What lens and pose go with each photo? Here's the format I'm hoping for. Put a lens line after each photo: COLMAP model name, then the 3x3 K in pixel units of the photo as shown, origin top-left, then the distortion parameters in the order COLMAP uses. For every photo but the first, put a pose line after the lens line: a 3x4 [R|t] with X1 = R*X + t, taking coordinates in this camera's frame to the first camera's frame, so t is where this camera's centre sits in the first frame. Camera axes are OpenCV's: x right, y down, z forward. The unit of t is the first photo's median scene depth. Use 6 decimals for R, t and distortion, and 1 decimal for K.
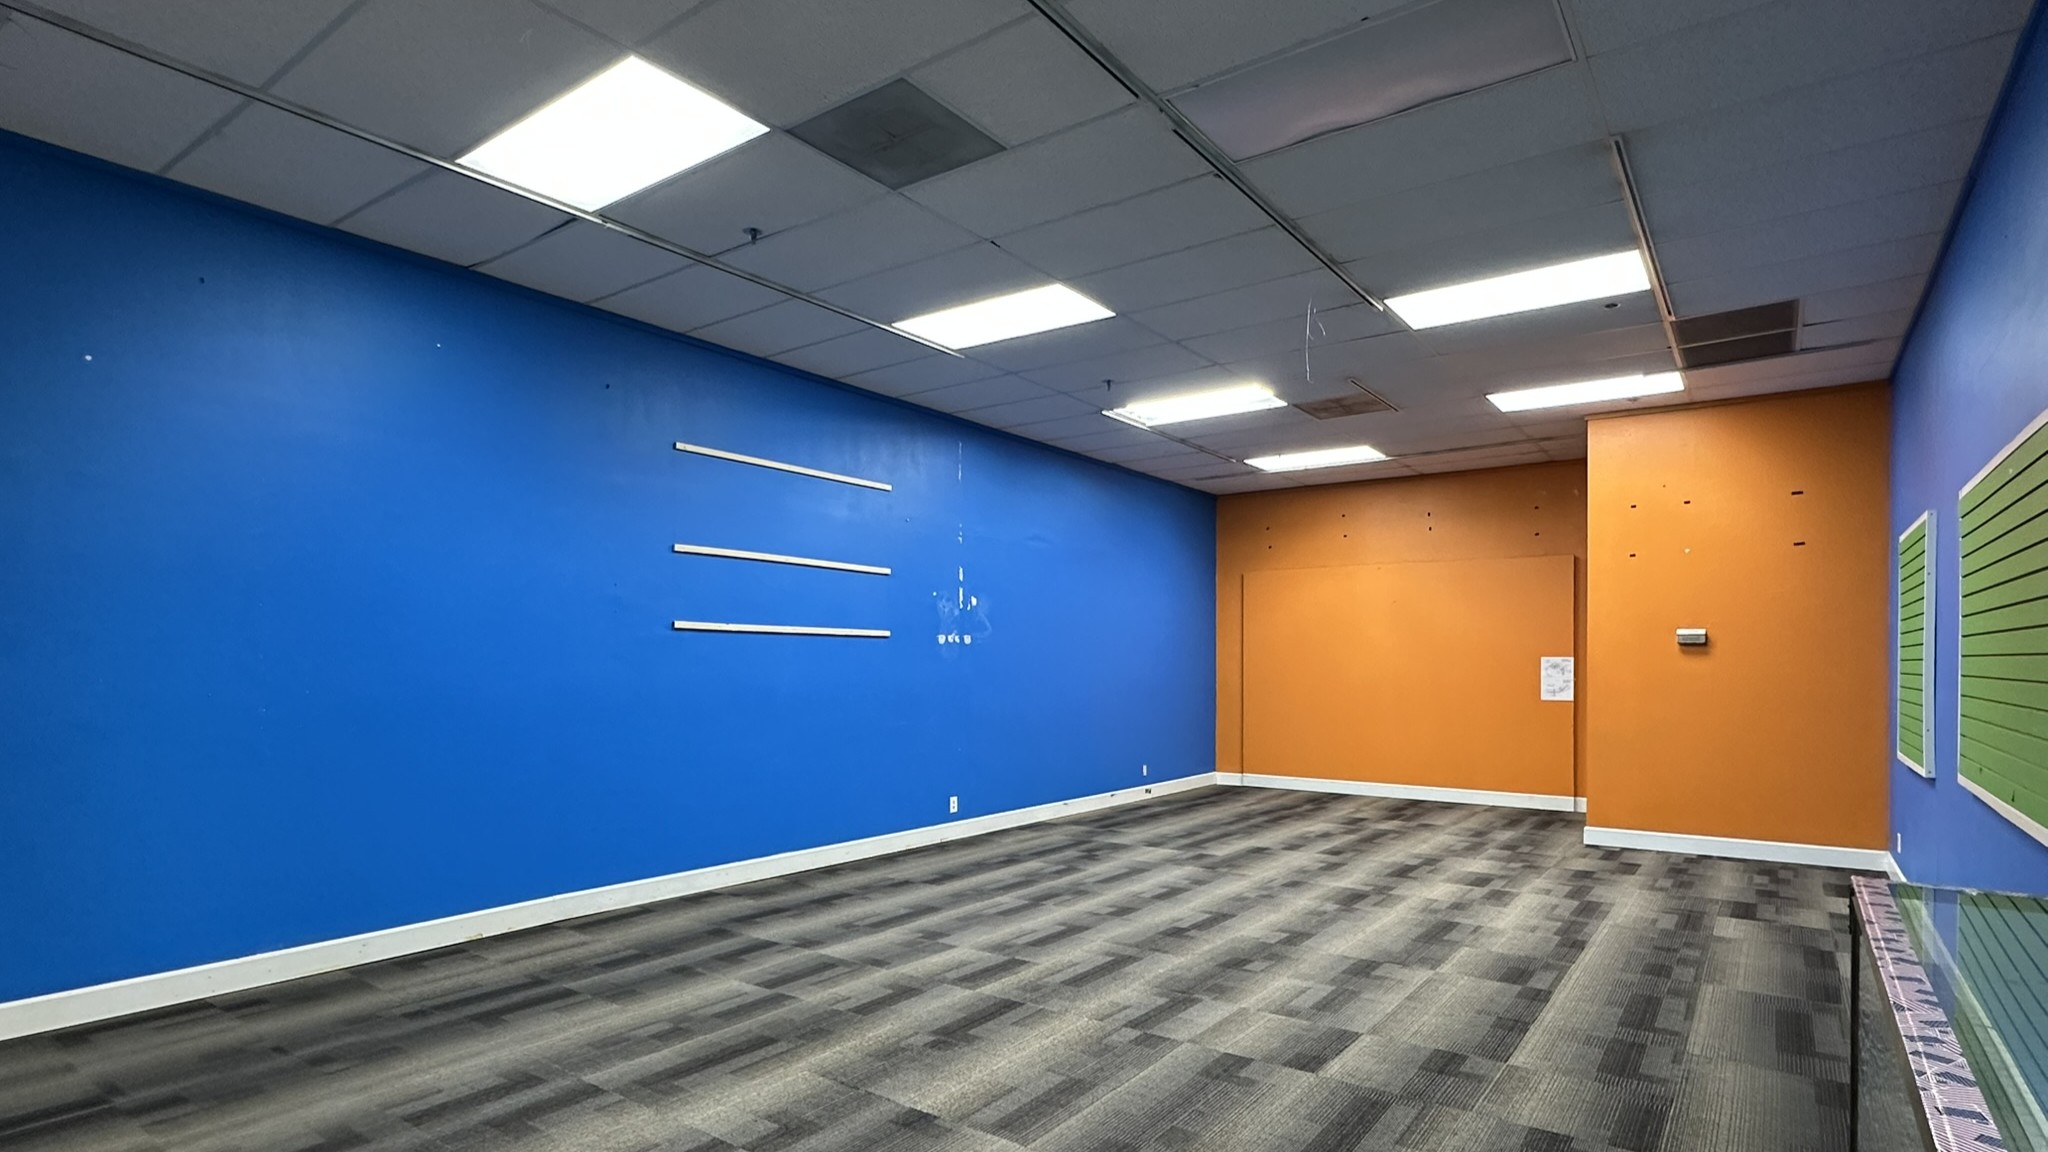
lens RADIAL K [[1031.8, 0, 1027.0], [0, 1031.8, 660.5], [0, 0, 1]] dist [-0.001297, -0.000072]
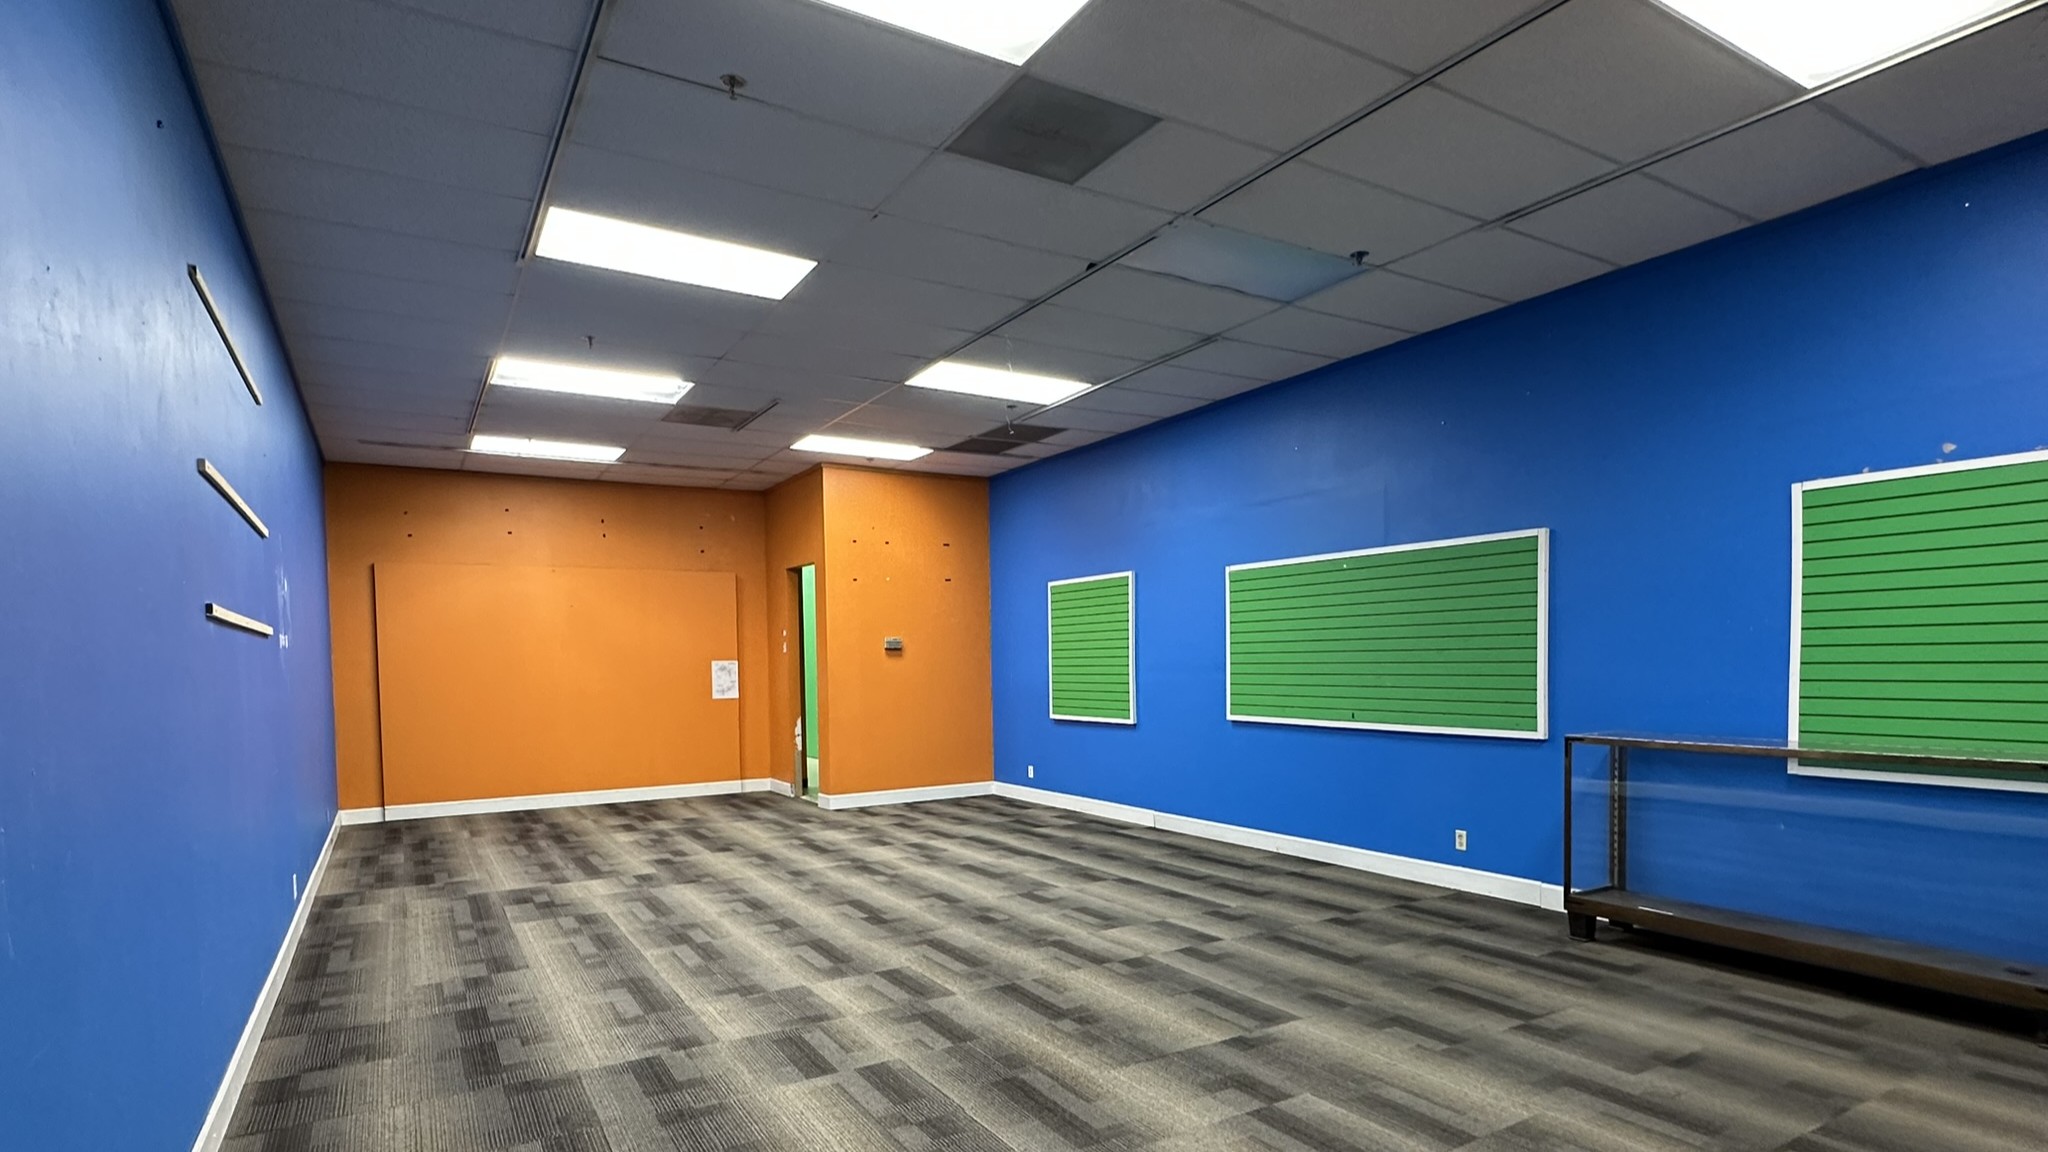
lens RADIAL K [[1033.4, 0, 1018.6], [0, 1033.4, 688.6], [0, 0, 1]] dist [-0.000625, -0.000083]
pose [[0.389199, -0.034073, 0.920523, -0.583267], [0.017977, 0.999406, 0.029392, -0.000659], [-0.920978, 0.005109, 0.389581, 0.350047]]
